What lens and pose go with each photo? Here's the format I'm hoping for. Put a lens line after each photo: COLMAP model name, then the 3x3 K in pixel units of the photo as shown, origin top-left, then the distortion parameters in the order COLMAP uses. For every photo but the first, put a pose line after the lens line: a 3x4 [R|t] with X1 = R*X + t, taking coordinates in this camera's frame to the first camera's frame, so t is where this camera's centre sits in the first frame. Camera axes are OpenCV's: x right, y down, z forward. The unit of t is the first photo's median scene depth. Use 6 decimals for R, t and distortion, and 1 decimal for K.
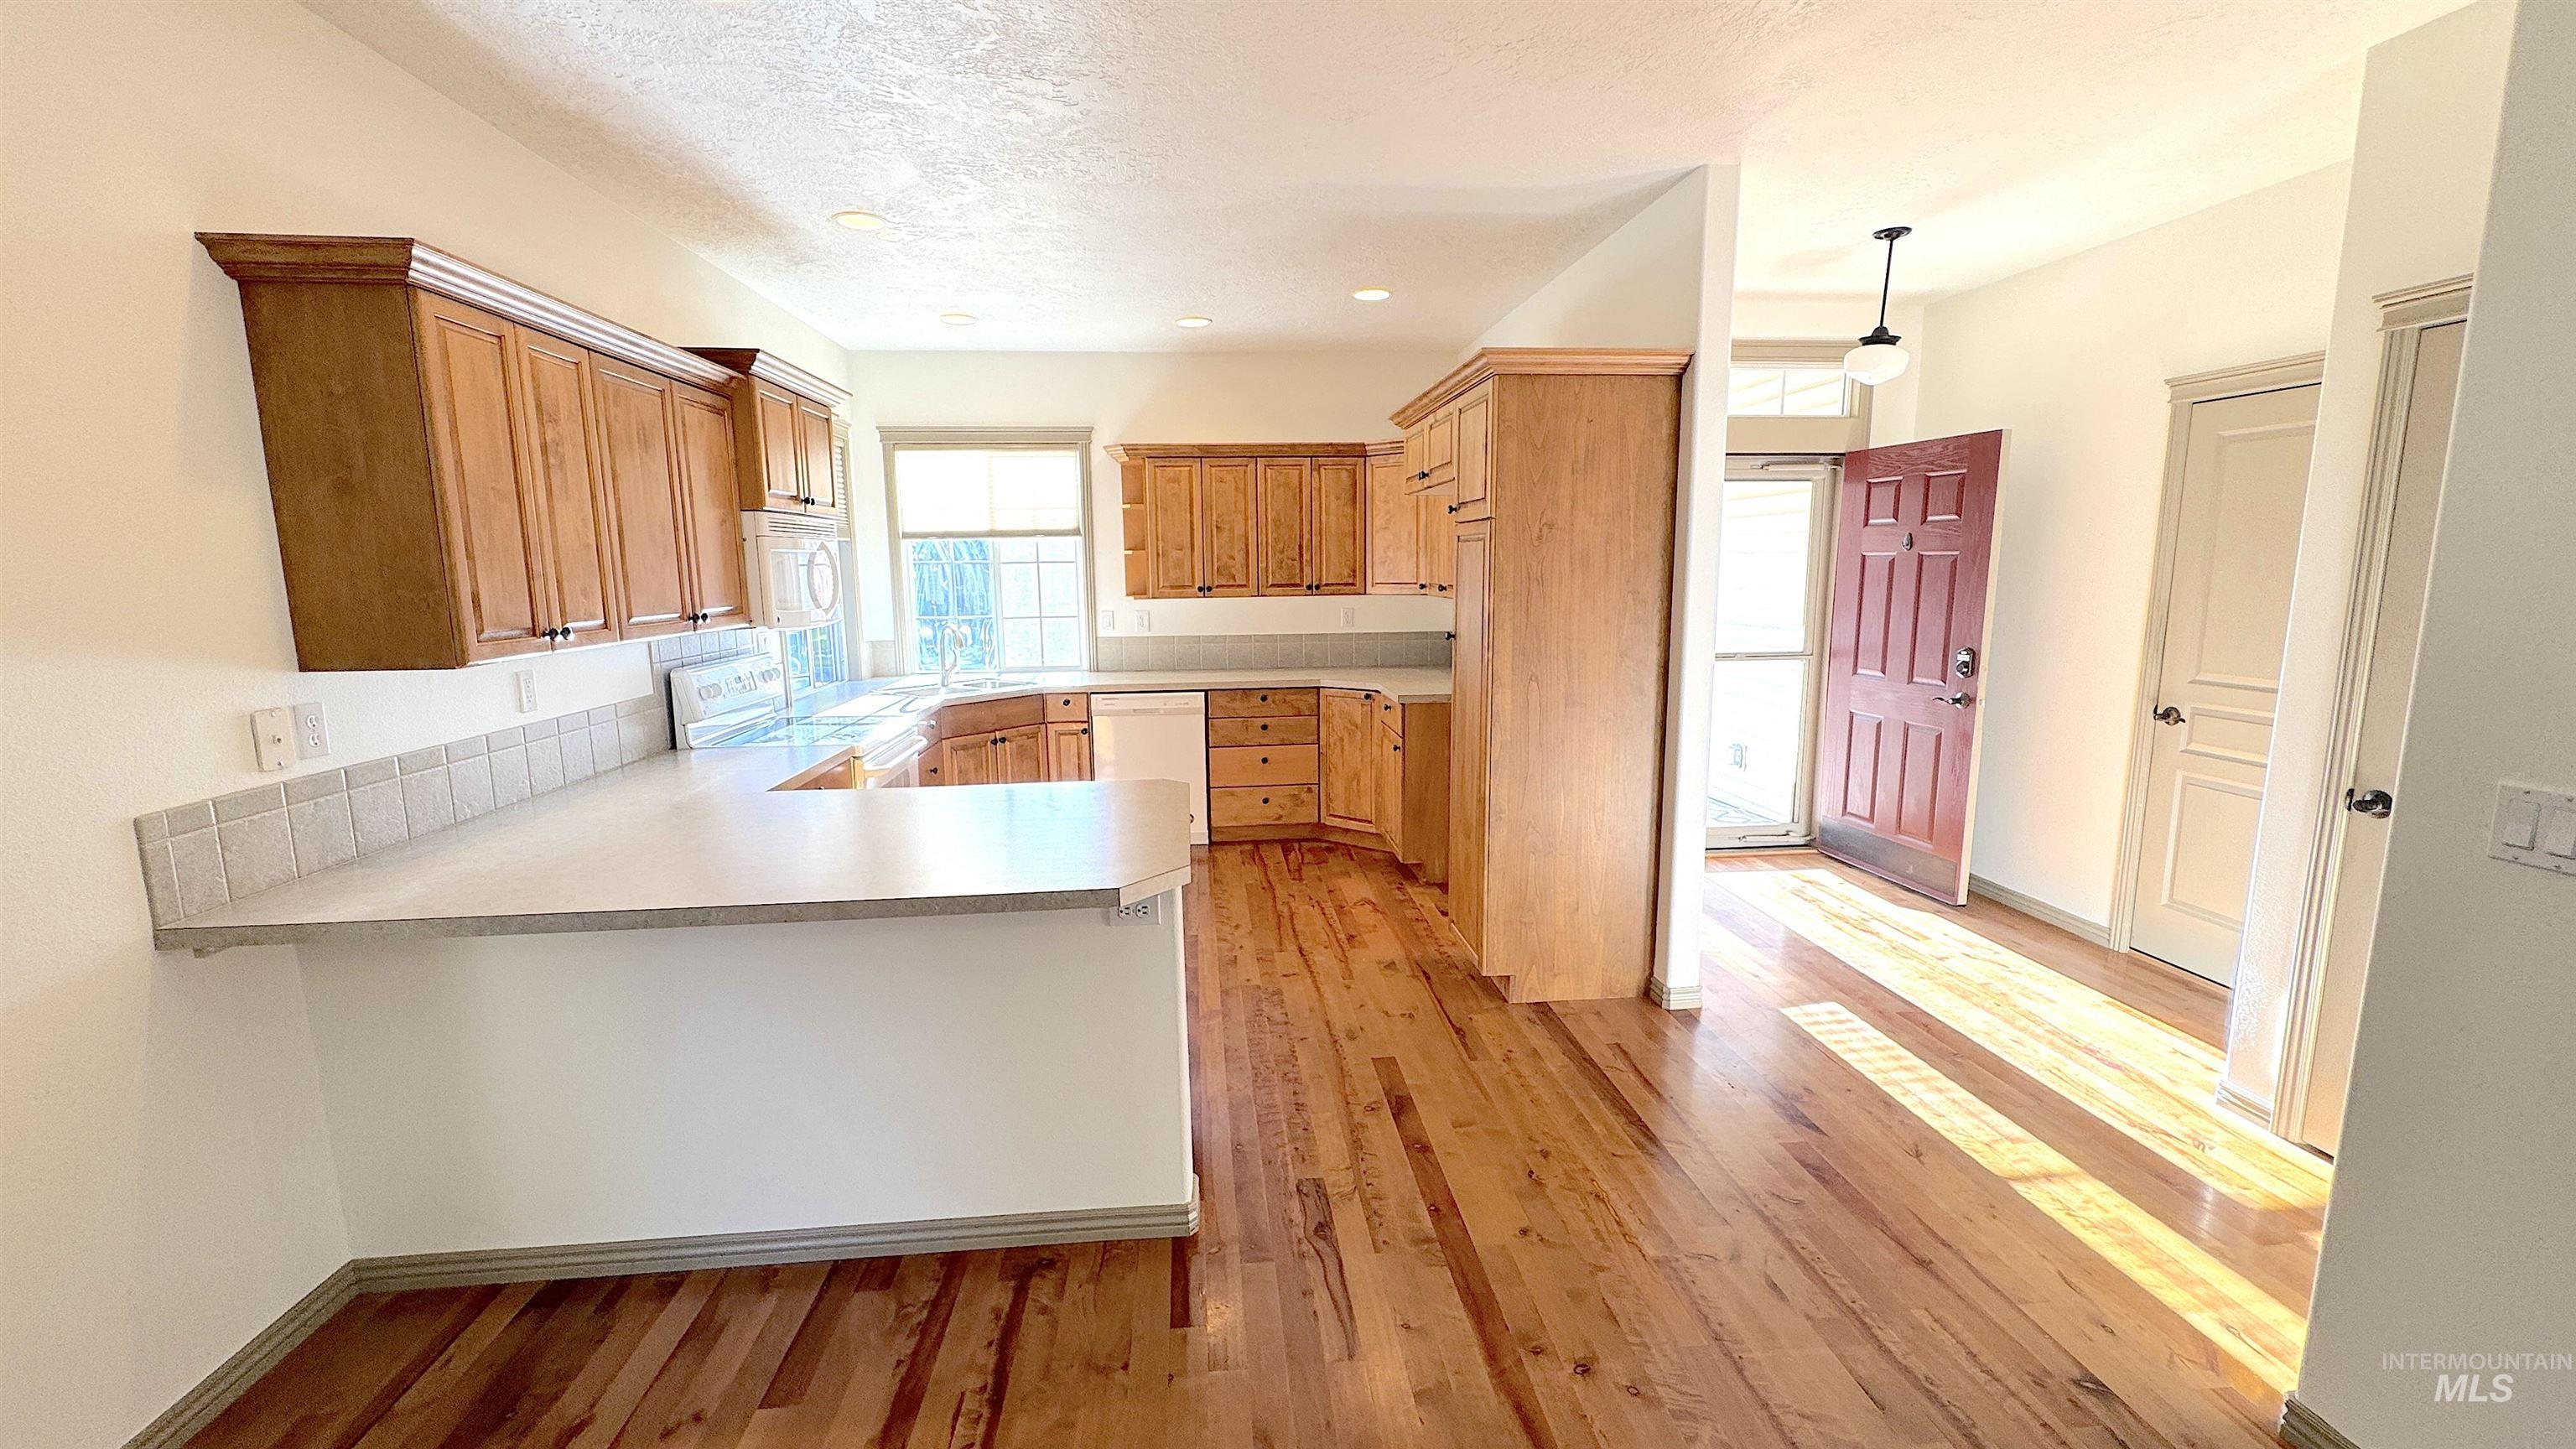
lens RADIAL K [[1027.3, 0, 1289.8], [0, 1027.3, 721.9], [0, 0, 1]] dist [-0.001015, 0.001007]
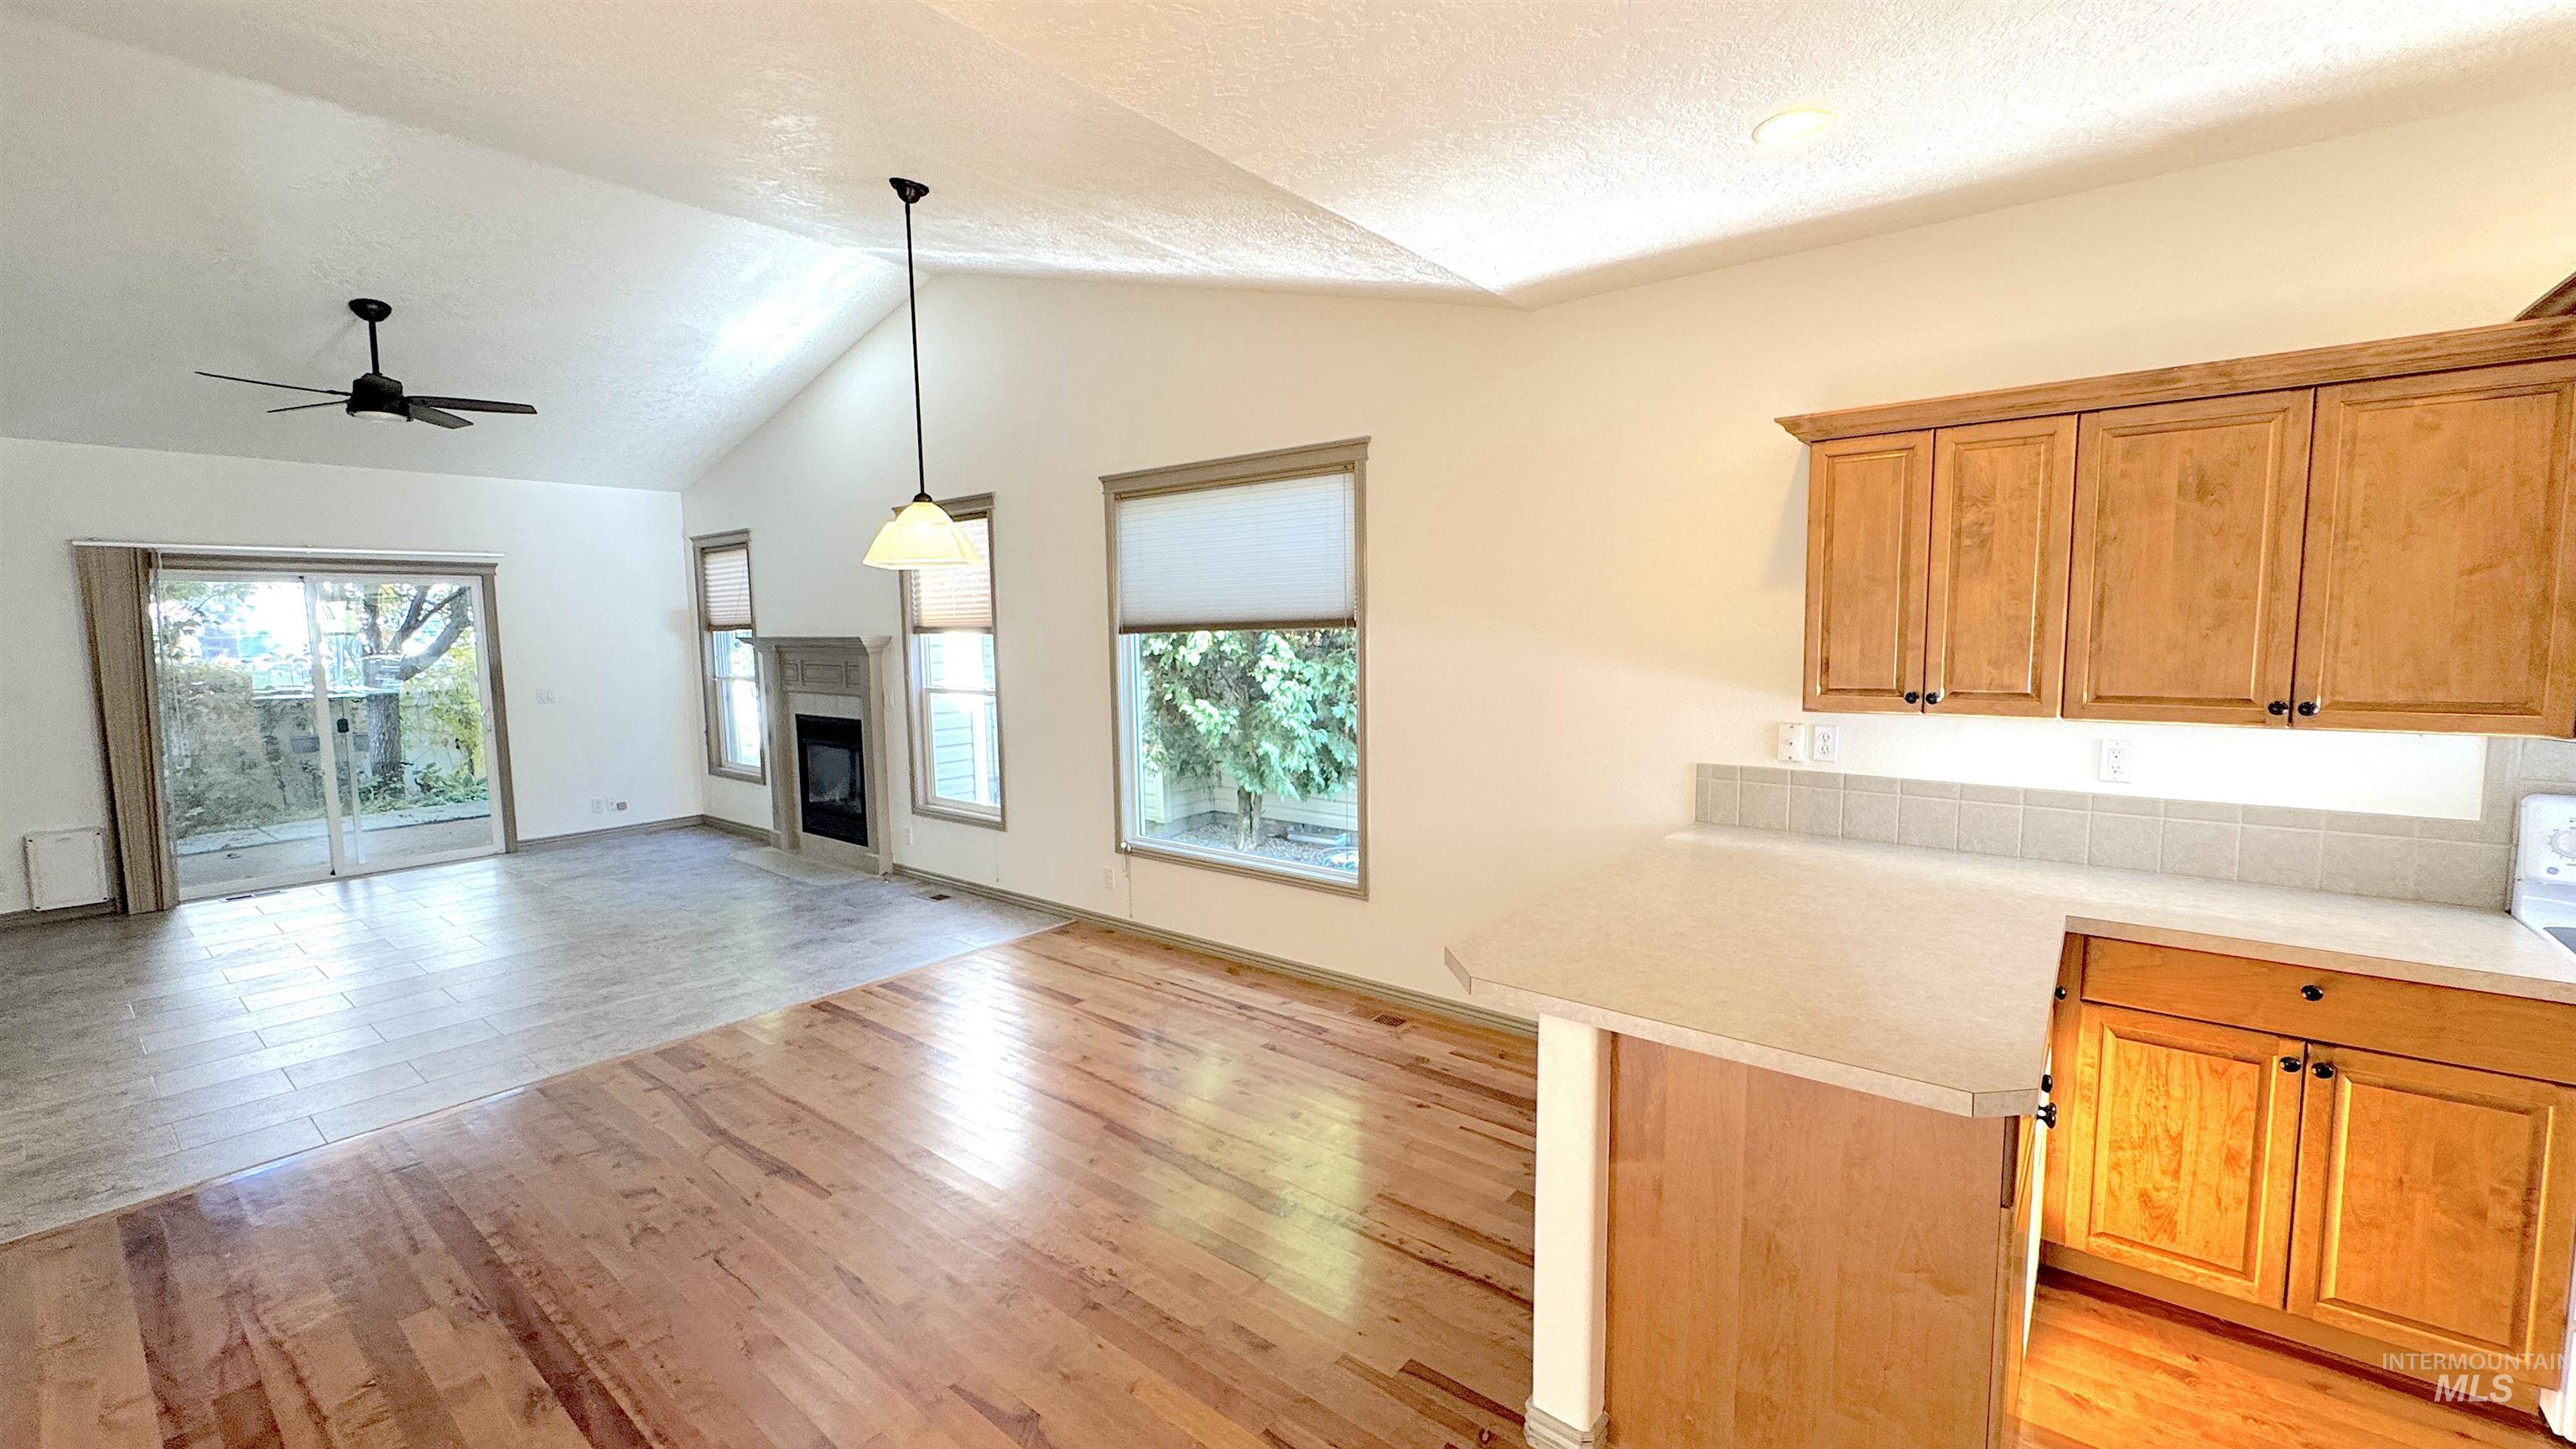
lens RADIAL K [[1027.3, 0, 1281.3], [0, 1027.3, 730.5], [0, 0, 1]] dist [-0.001015, 0.001007]
pose [[-0.702748, 0.093077, -0.705324, 0.317038], [-0.088914, 0.972141, 0.216876, -0.126766], [0.705861, 0.215122, -0.674894, 0.693440]]
